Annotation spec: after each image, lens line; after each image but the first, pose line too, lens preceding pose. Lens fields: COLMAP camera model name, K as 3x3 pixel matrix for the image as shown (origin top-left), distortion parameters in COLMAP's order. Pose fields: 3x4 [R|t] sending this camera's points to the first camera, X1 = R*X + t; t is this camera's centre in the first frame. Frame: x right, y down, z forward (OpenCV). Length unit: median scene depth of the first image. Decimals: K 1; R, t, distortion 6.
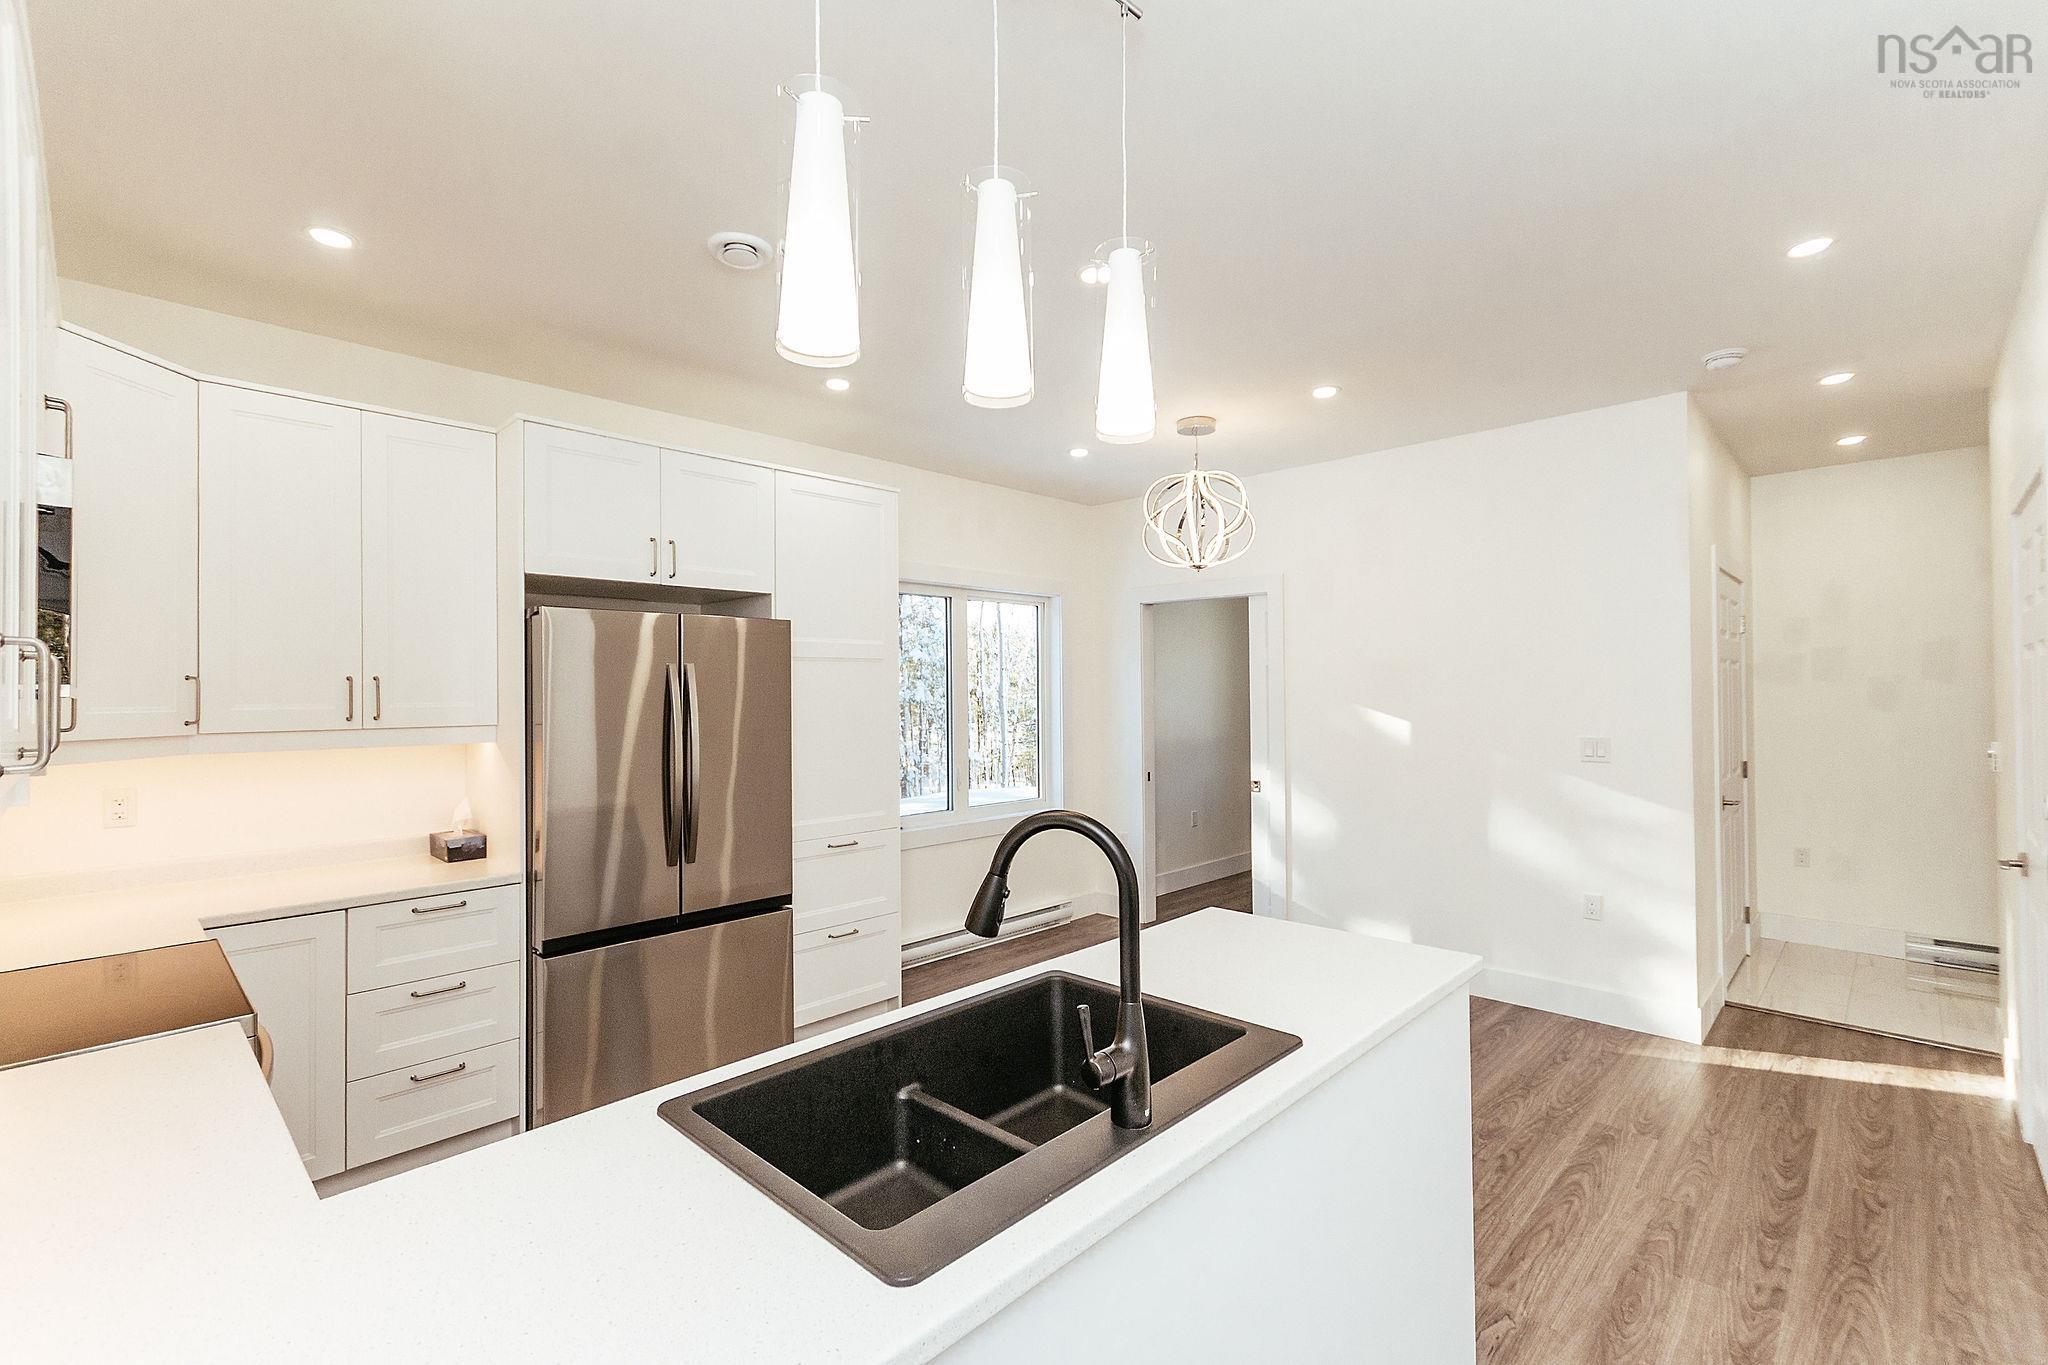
lens RADIAL K [[903.6, 0, 1024.5], [0, 903.6, 681.1], [0, 0, 1]] dist [0.000935, -0.000006]
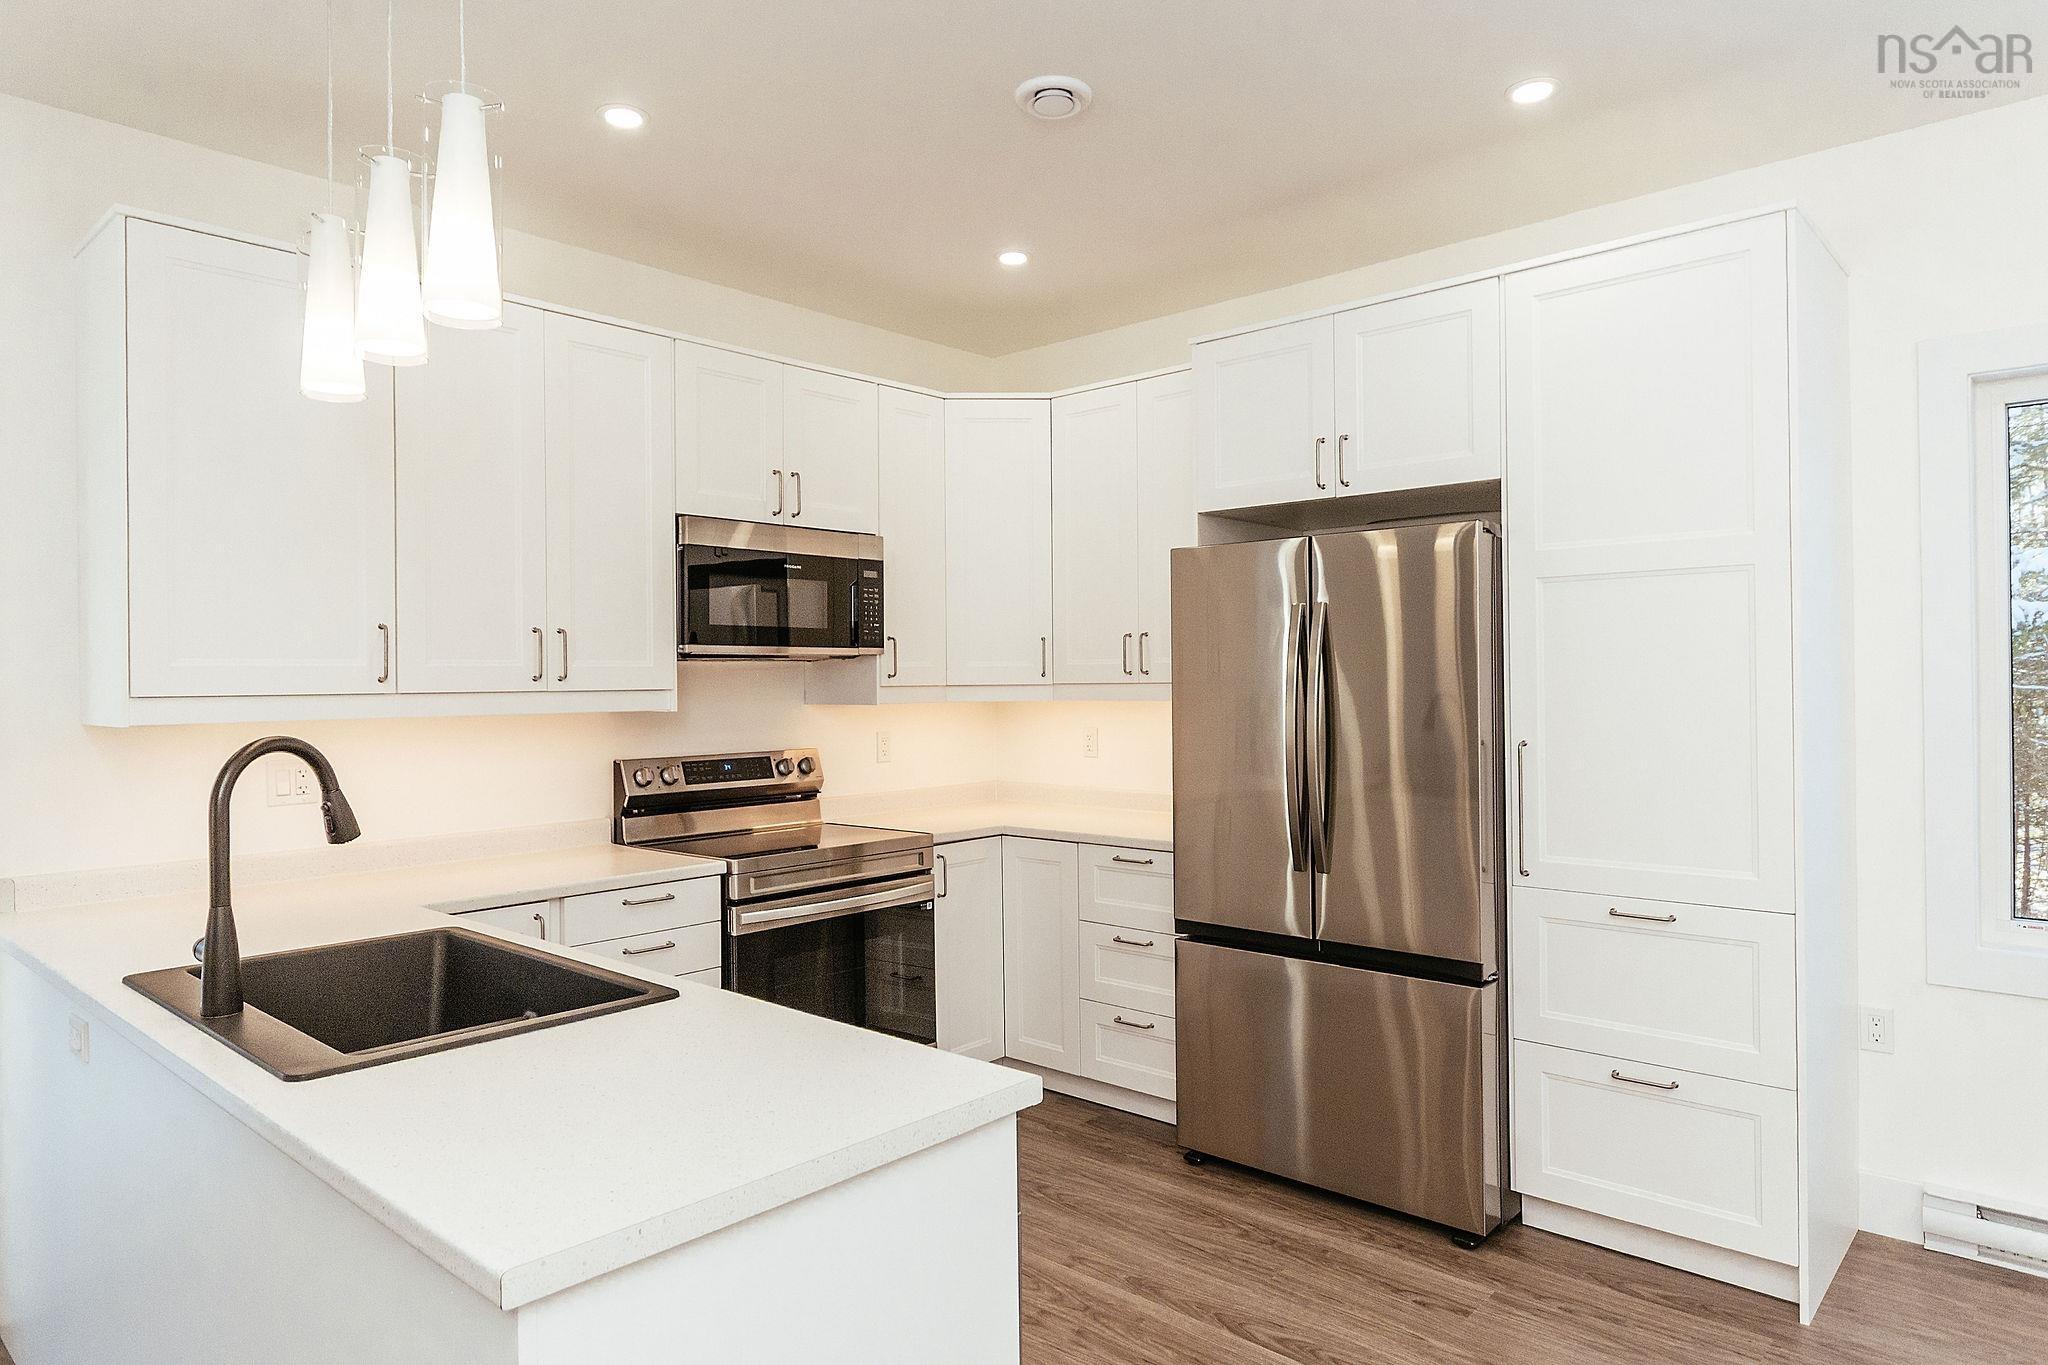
lens RADIAL K [[1221.9, 0, 1023.4], [0, 1221.9, 677.7], [0, 0, 1]] dist [0.002457, 0.000408]
pose [[0.040676, 0.006874, -0.999149, 0.661977], [0.020033, 0.999770, 0.007694, 0.032289], [0.998972, -0.020329, 0.040529, 0.774103]]
